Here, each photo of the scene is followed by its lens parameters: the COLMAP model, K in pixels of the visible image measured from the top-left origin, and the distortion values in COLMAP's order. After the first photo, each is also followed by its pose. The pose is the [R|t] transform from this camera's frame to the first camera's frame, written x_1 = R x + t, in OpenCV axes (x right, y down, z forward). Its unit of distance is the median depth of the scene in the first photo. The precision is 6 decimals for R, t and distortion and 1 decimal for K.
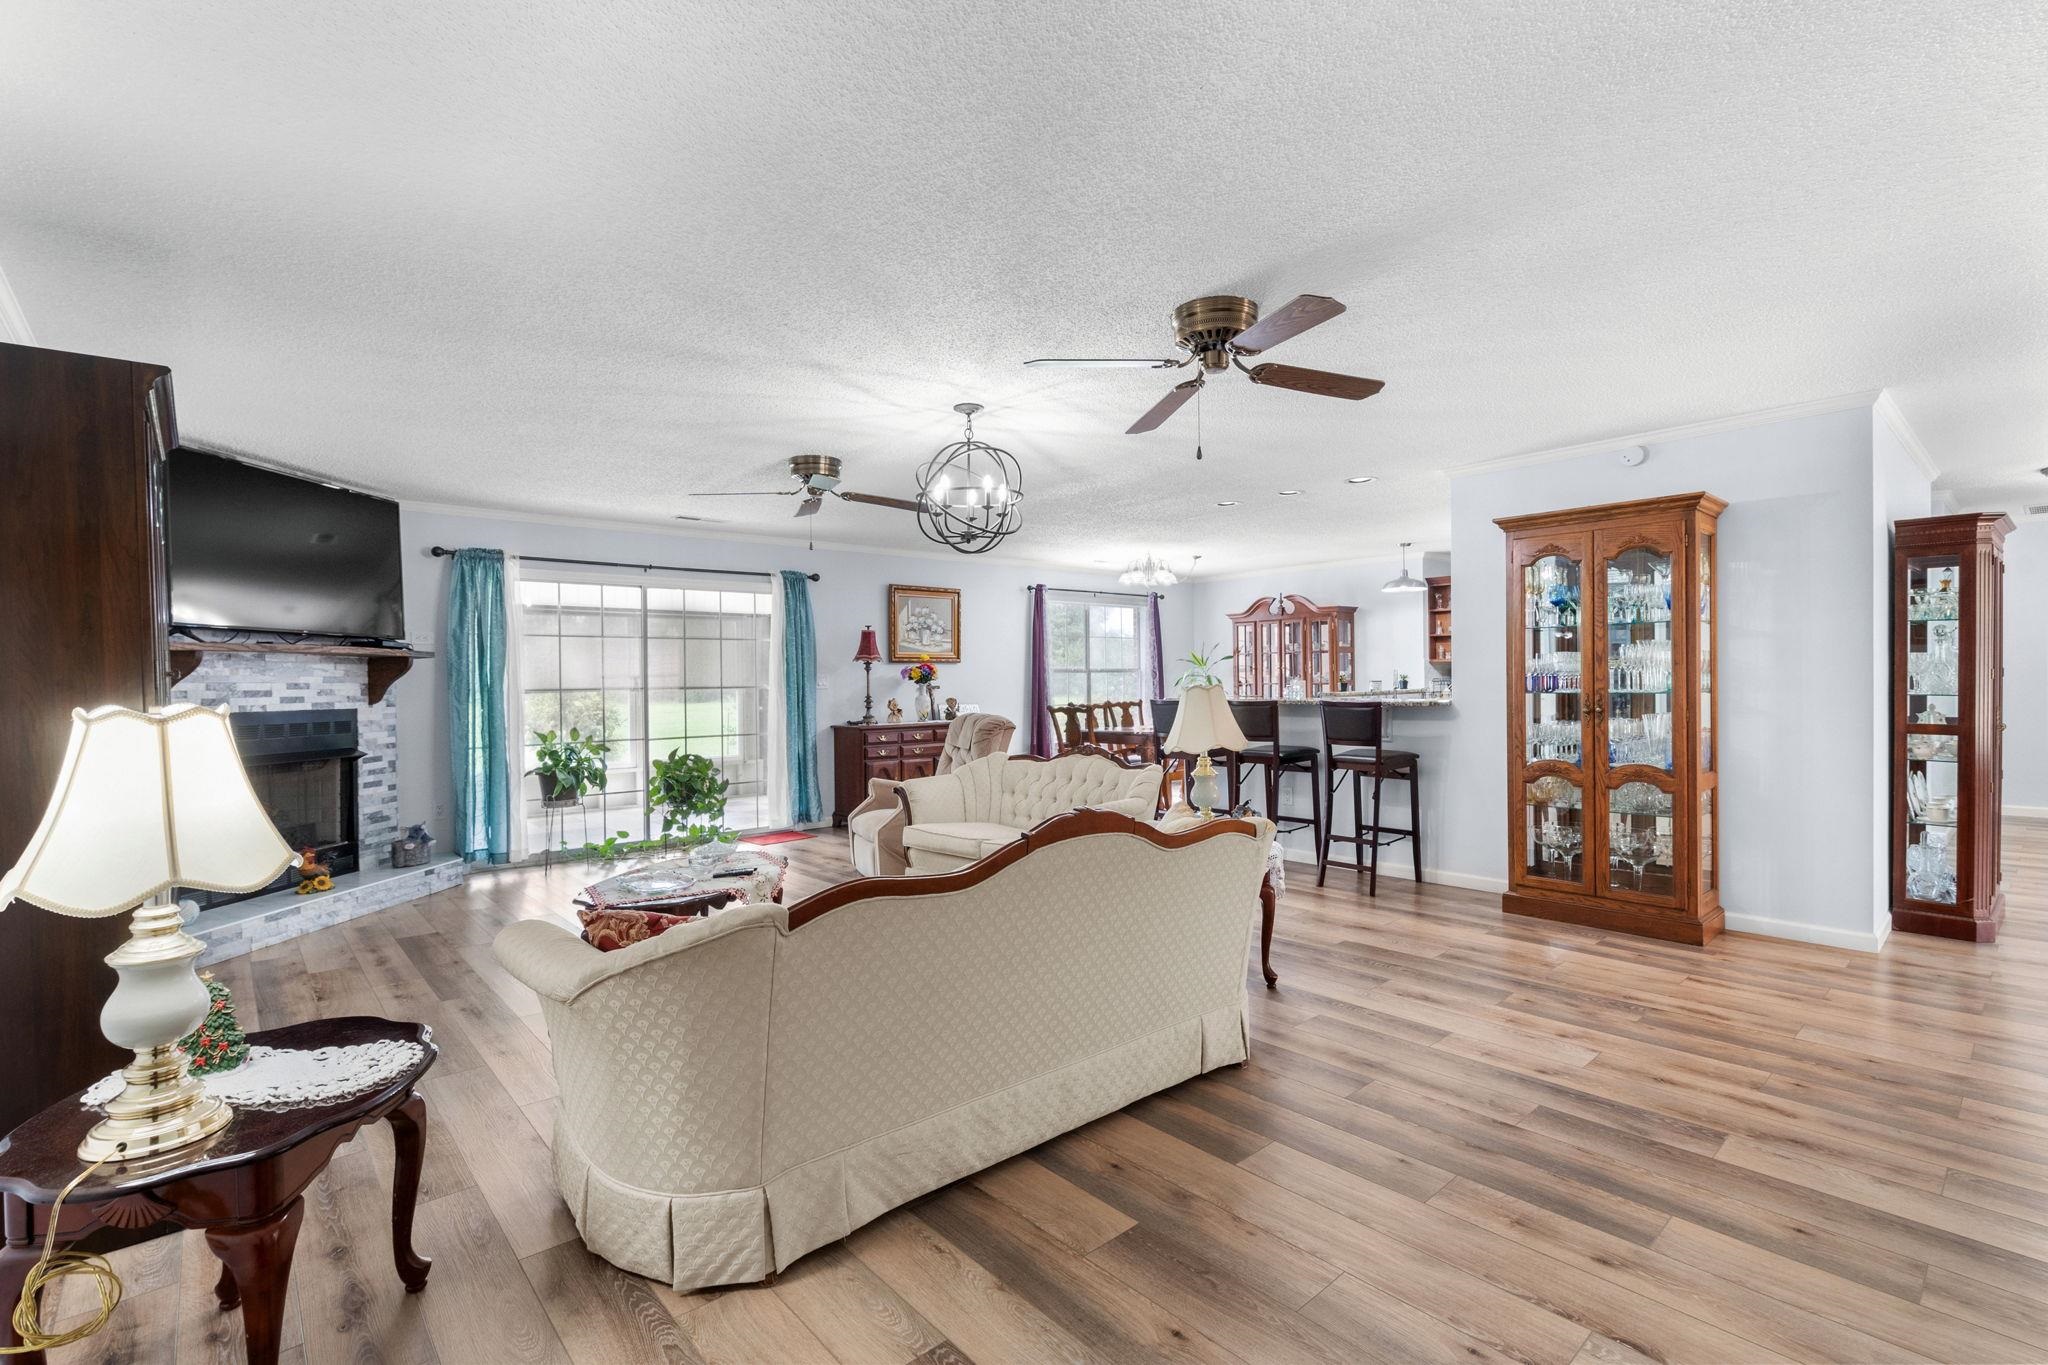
lens RADIAL K [[953.4, 0, 1026.3], [0, 953.4, 671.0], [0, 0, 1]] dist [0.002016, 0.000993]
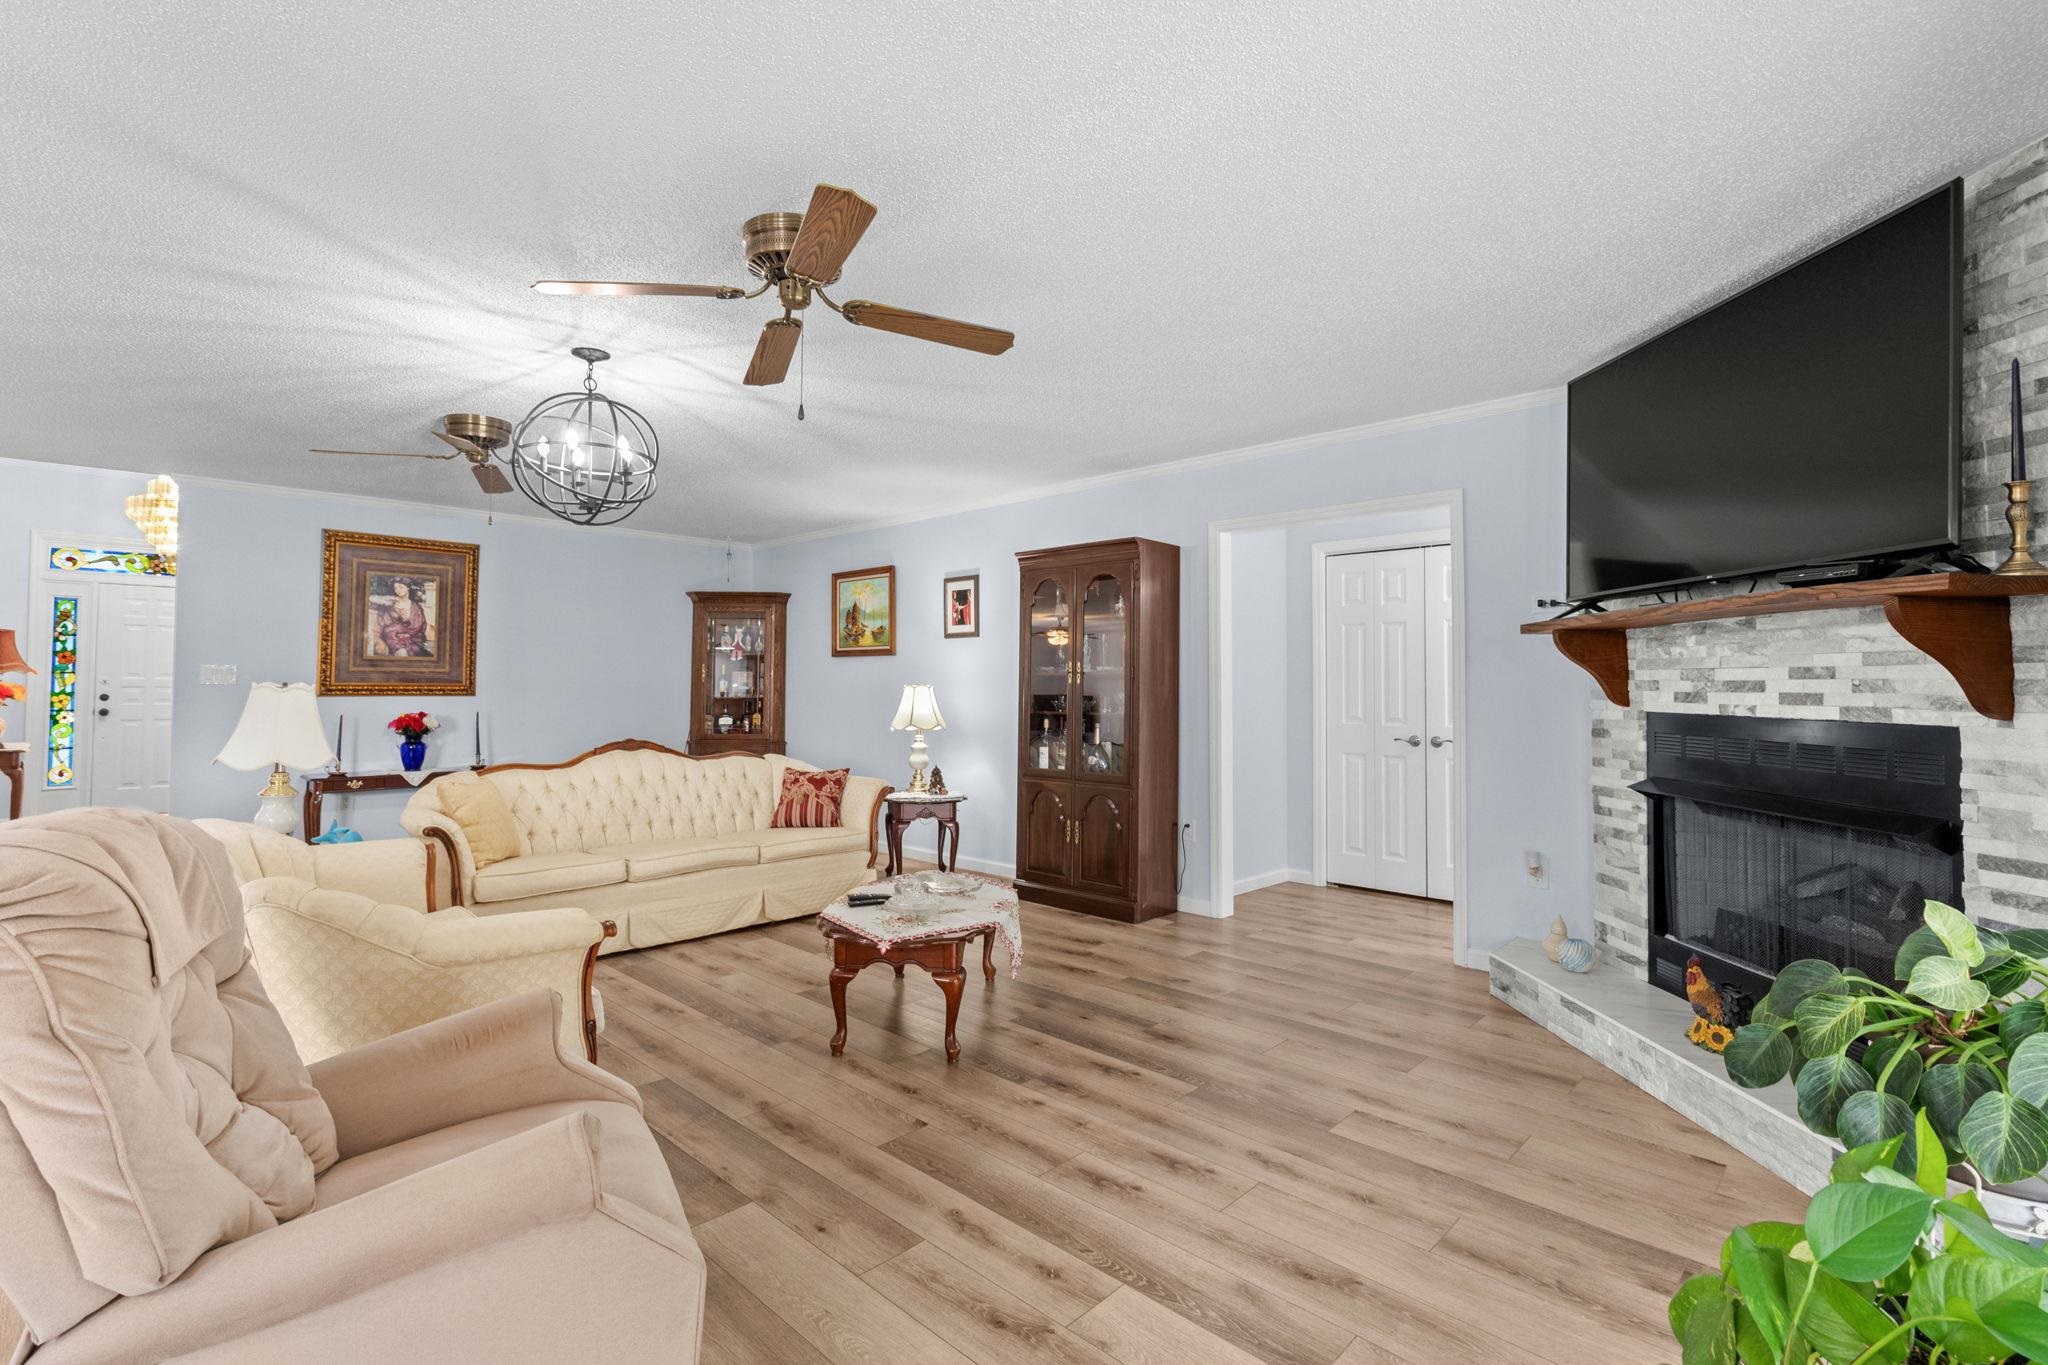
lens RADIAL K [[953.4, 0, 1033.4], [0, 953.4, 667.1], [0, 0, 1]] dist [0.002016, 0.000993]
pose [[-0.996046, 0.002907, -0.088793, -0.197024], [0.005703, 0.999495, -0.031248, 0.017608], [0.088657, -0.031631, -0.995560, 0.976864]]
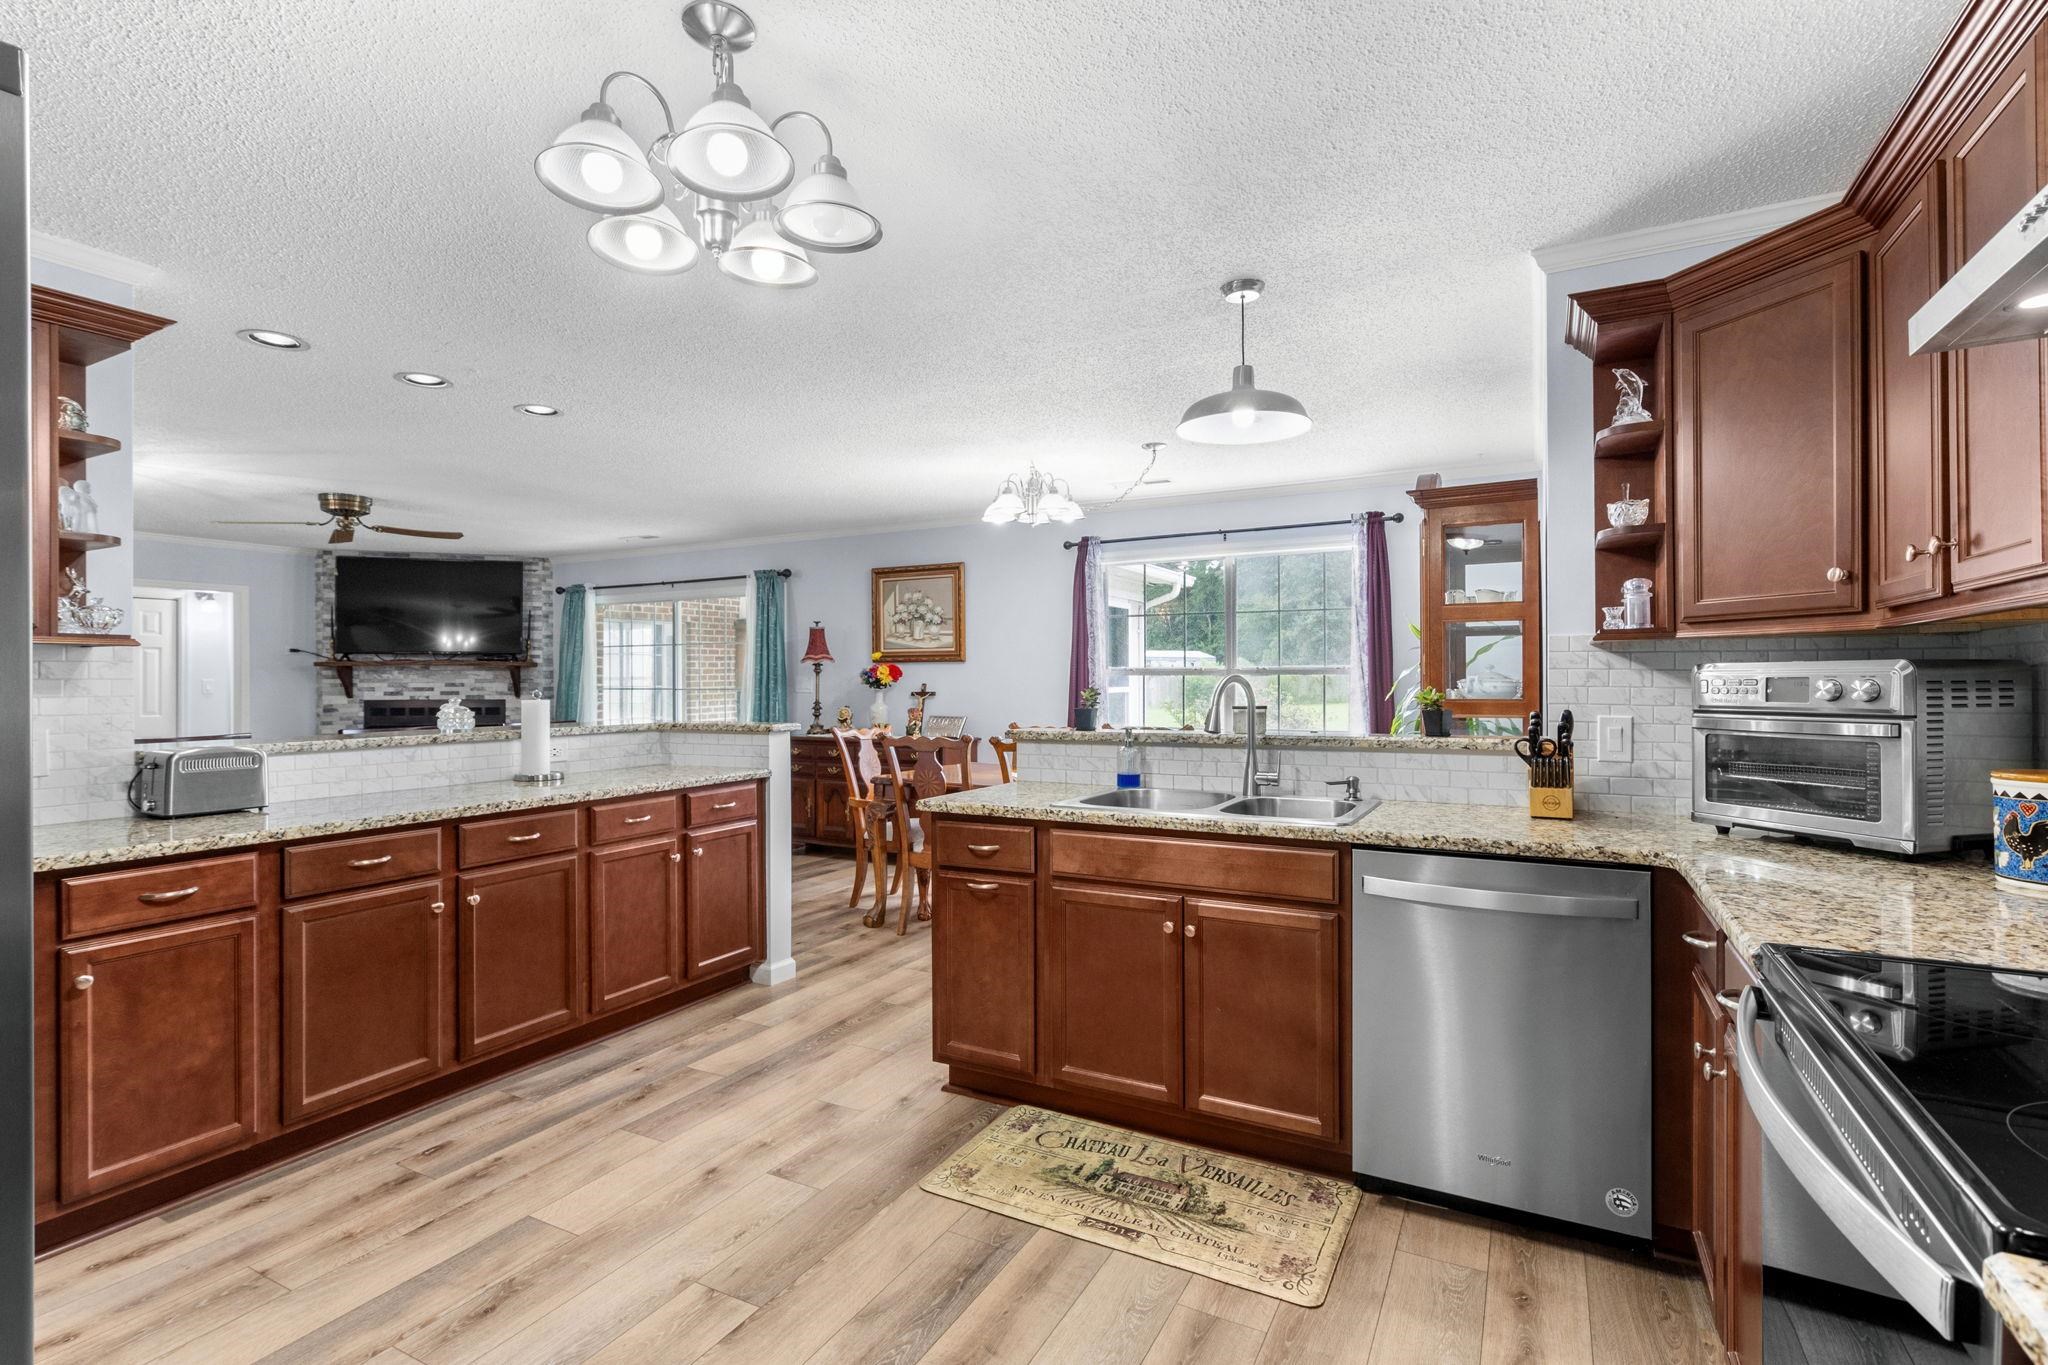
lens RADIAL K [[953.4, 0, 1002.8], [0, 953.4, 675.7], [0, 0, 1]] dist [0.002016, 0.000993]
pose [[0.337054, 0.005712, -0.941468, 0.730669], [0.008757, 0.999919, 0.009201, -0.004476], [0.941444, -0.011346, 0.336977, 0.883710]]
